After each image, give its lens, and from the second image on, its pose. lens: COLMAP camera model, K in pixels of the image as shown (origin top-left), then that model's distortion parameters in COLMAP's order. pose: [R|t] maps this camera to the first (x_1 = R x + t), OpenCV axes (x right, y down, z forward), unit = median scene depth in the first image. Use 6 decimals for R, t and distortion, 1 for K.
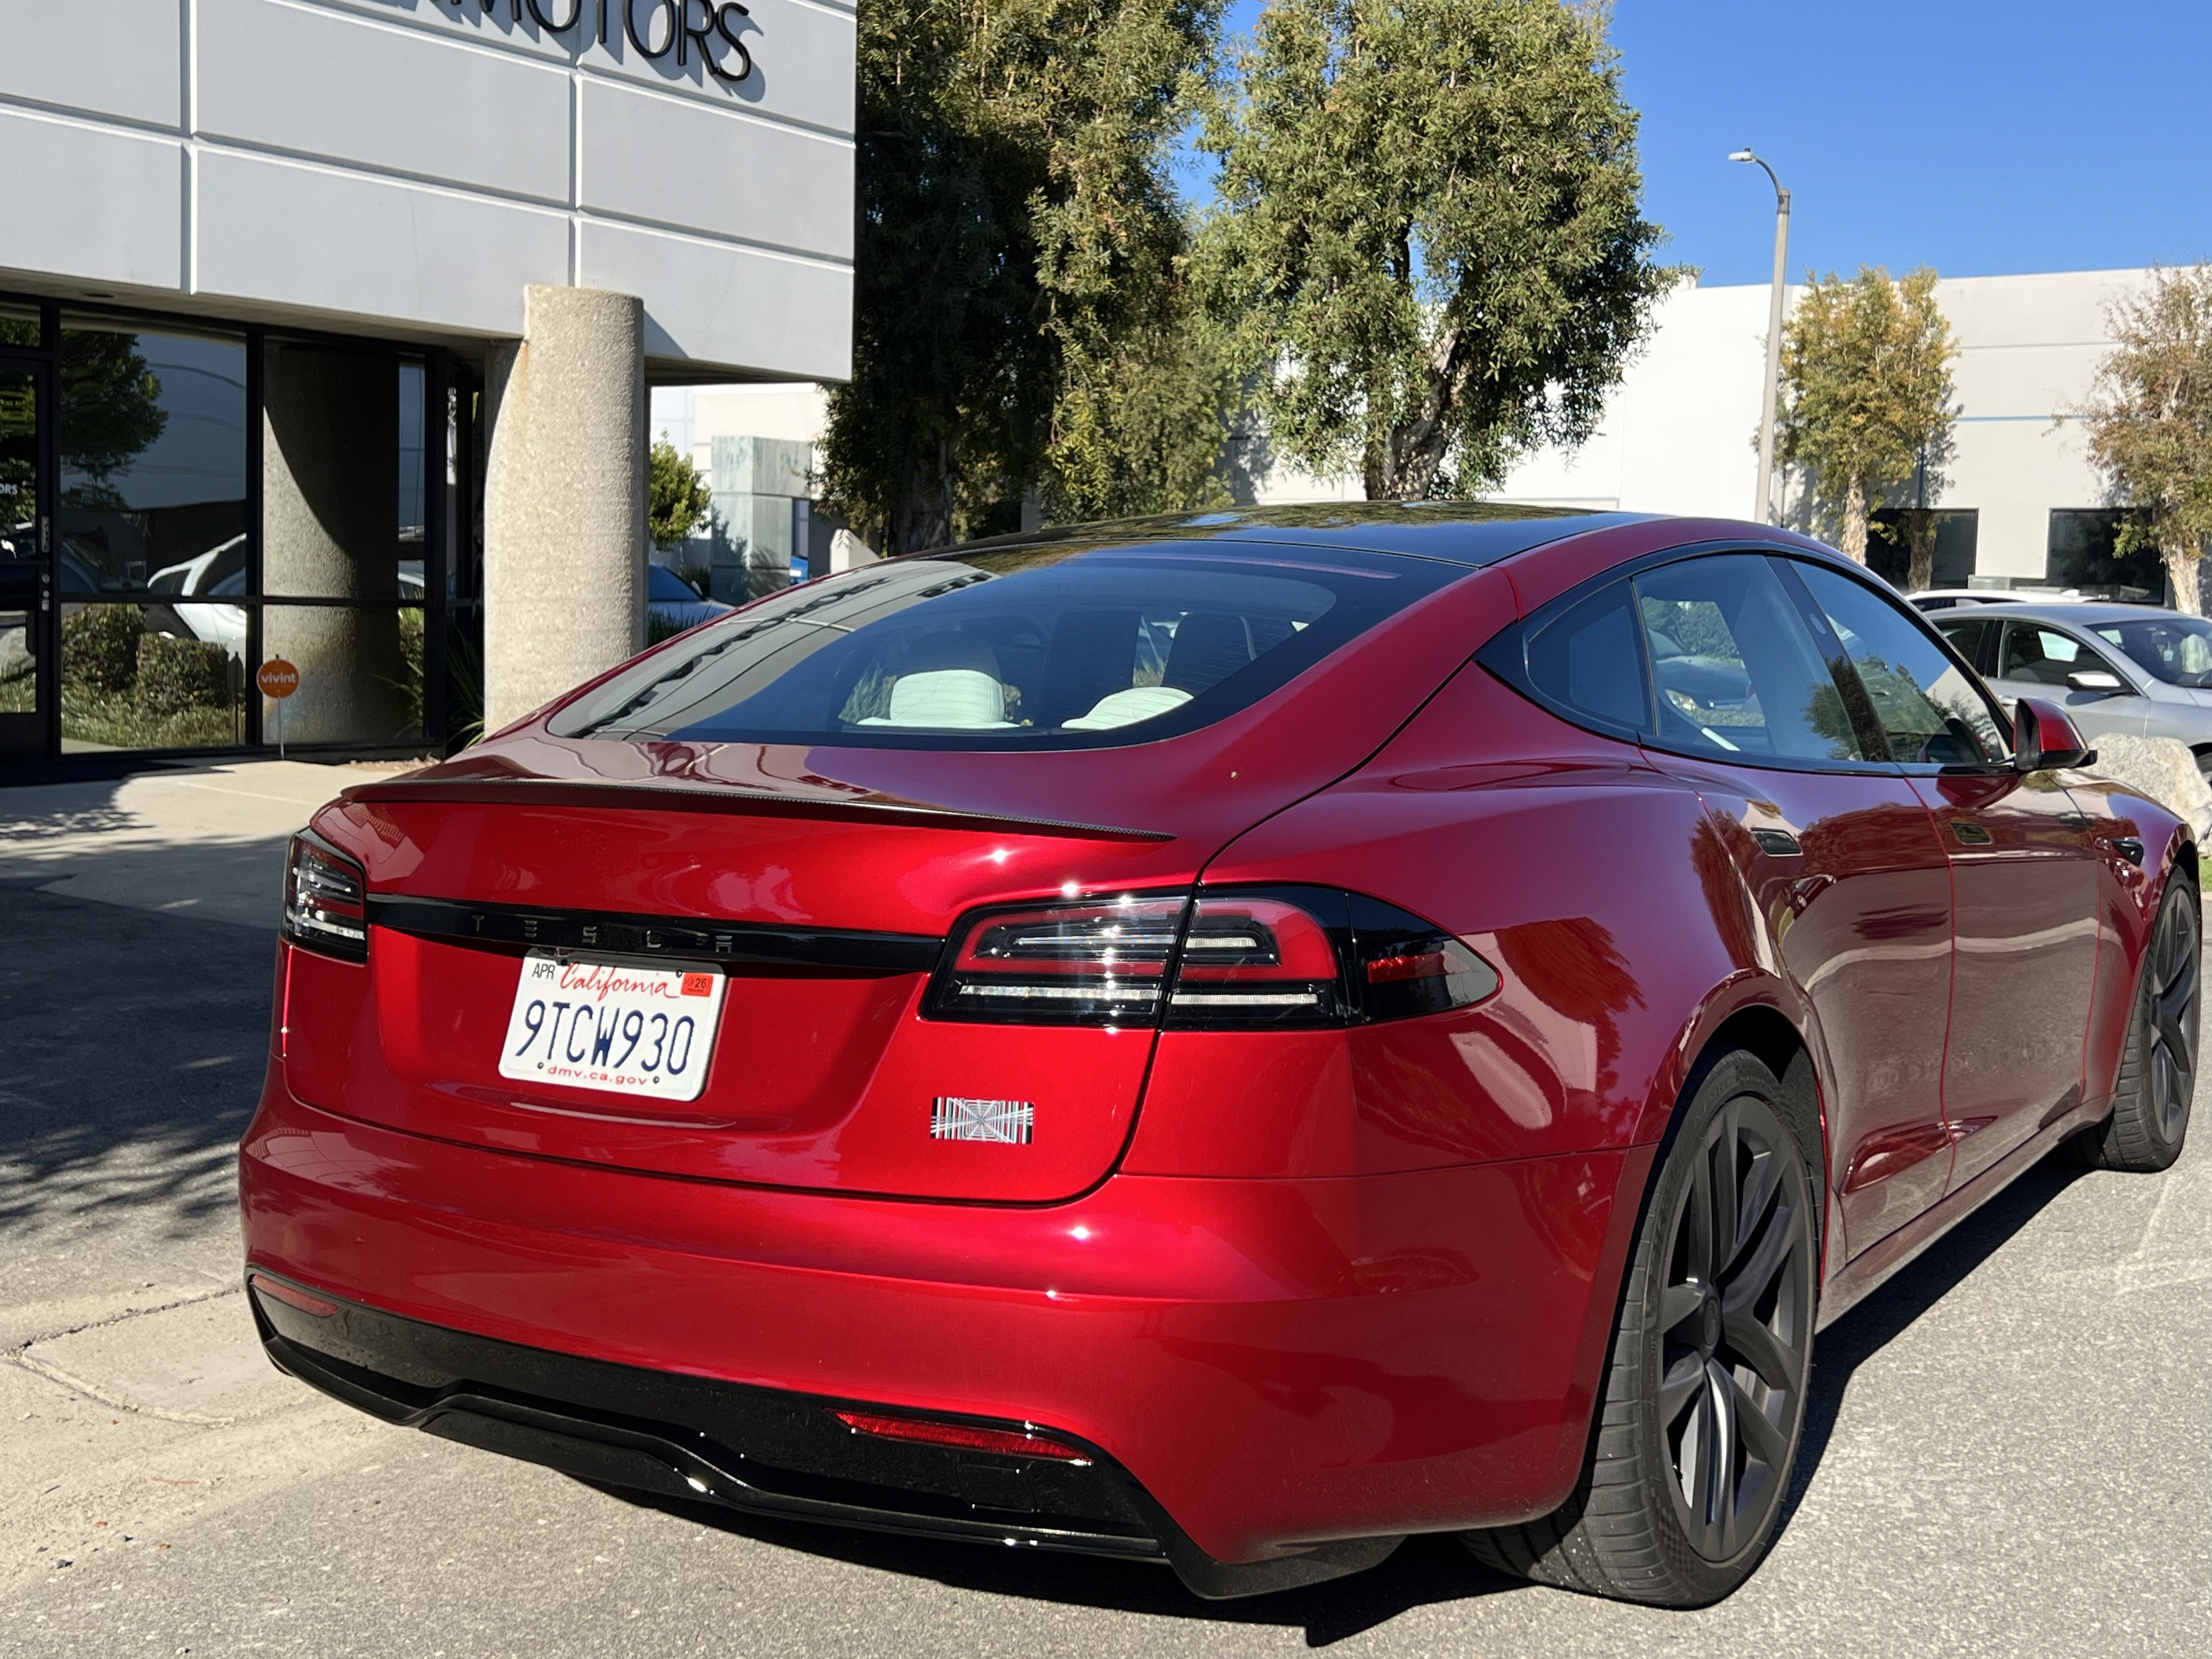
lens RADIAL K [[2462.2, 0, 1106.0], [0, 2462.2, 829.5], [0, 0, 1]] dist [0.108484, -0.264984]
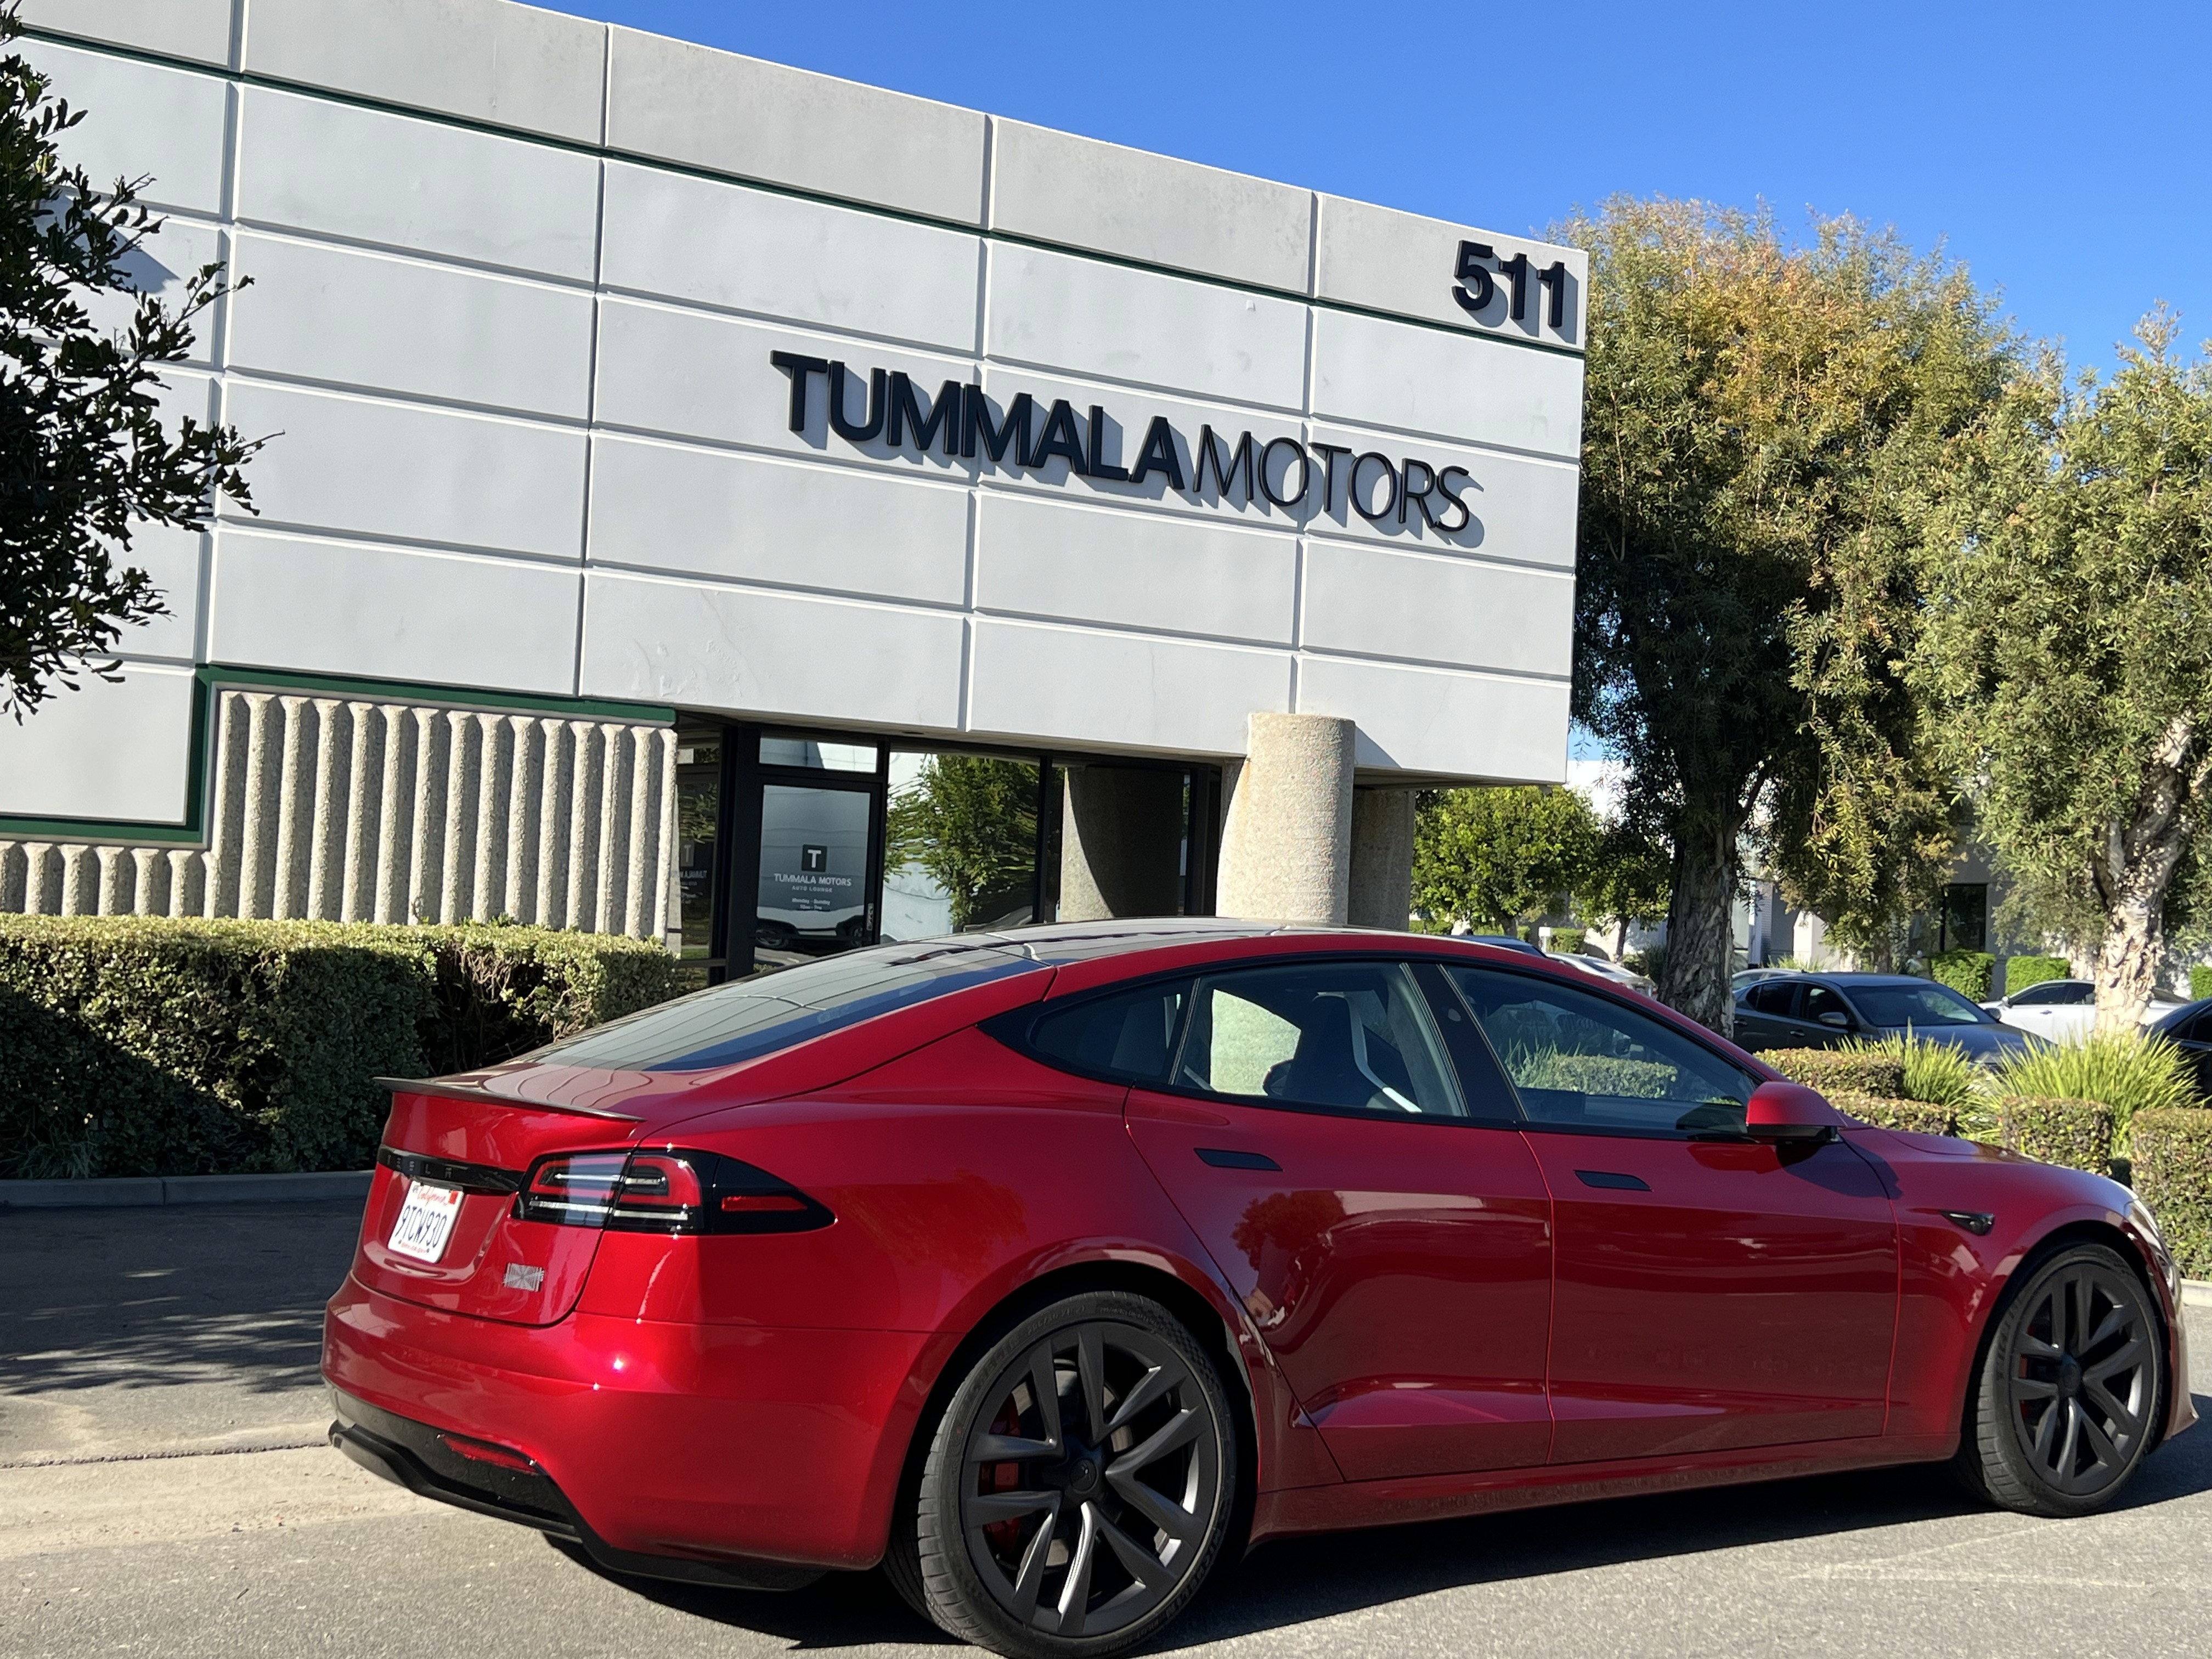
lens RADIAL K [[2468.3, 0, 1135.8], [0, 2468.3, 830.1], [0, 0, 1]] dist [0.216062, -0.678164]
pose [[0.916882, -0.004079, -0.399137, 0.170059], [-0.056014, 0.988738, -0.138779, 0.003921], [0.395208, 0.149602, 0.906328, -0.080656]]
